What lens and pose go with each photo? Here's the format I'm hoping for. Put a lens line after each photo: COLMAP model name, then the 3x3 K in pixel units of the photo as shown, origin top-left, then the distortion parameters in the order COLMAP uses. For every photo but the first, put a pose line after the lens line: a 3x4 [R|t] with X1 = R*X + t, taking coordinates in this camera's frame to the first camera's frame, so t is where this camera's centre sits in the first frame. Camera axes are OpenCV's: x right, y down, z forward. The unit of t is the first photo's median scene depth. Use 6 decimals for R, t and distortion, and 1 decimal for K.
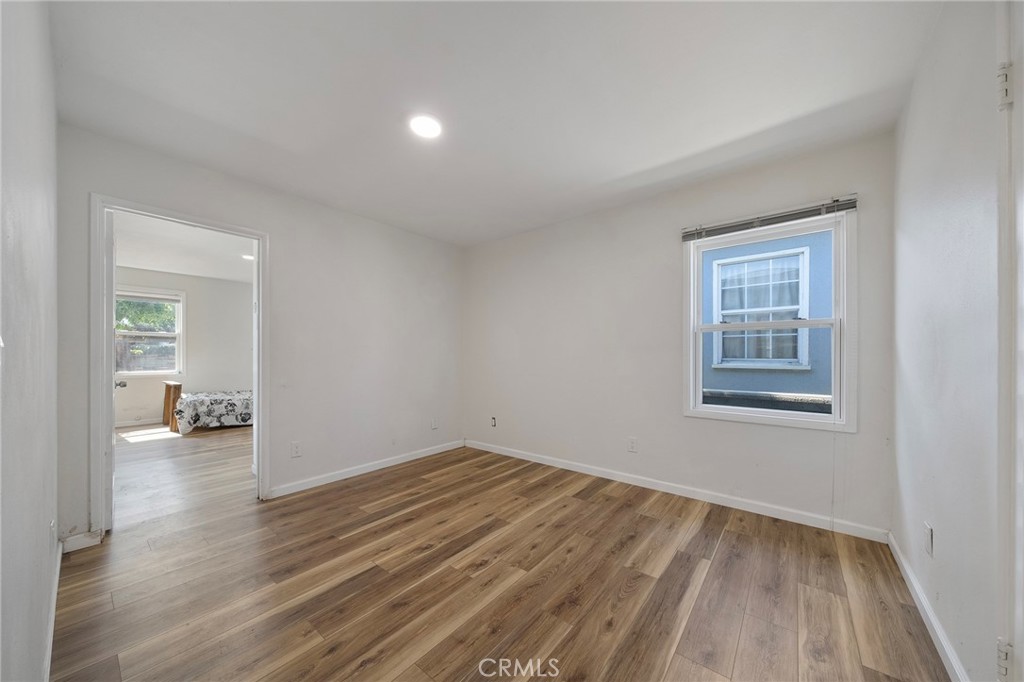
lens RADIAL K [[354.1, 0, 509.8], [0, 354.1, 346.2], [0, 0, 1]] dist [-0.001494, -0.000267]
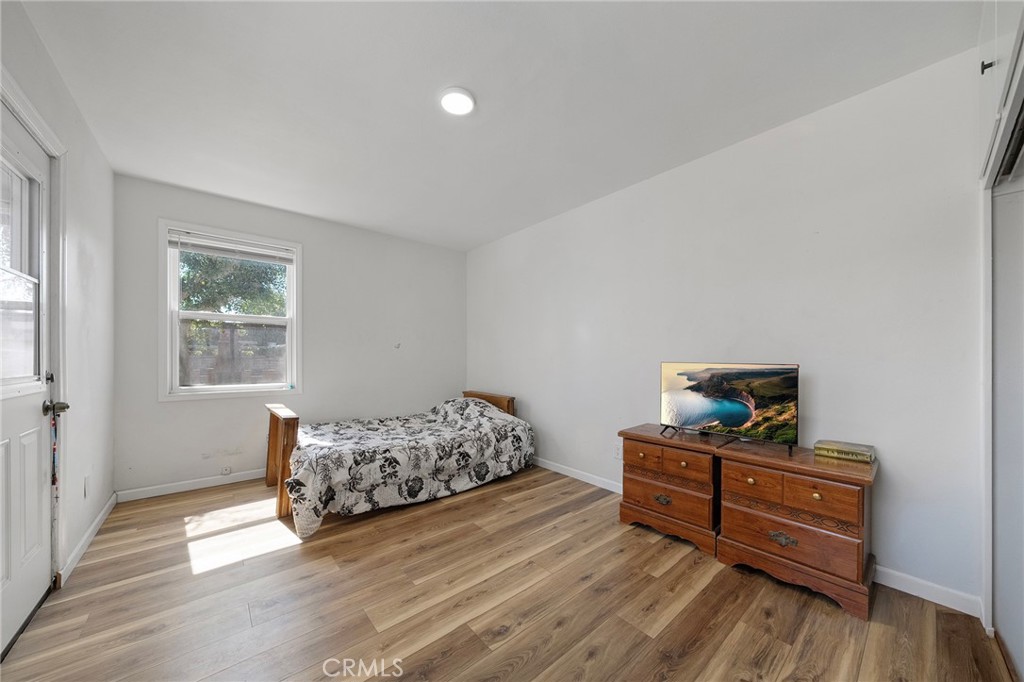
lens RADIAL K [[354.1, 0, 515.9], [0, 354.1, 358.0], [0, 0, 1]] dist [-0.001494, -0.000267]
pose [[0.984124, 0.009858, -0.177208, -0.555209], [-0.006839, 0.999821, 0.017642, 0.017962], [0.177350, -0.016150, 0.984015, 0.583026]]
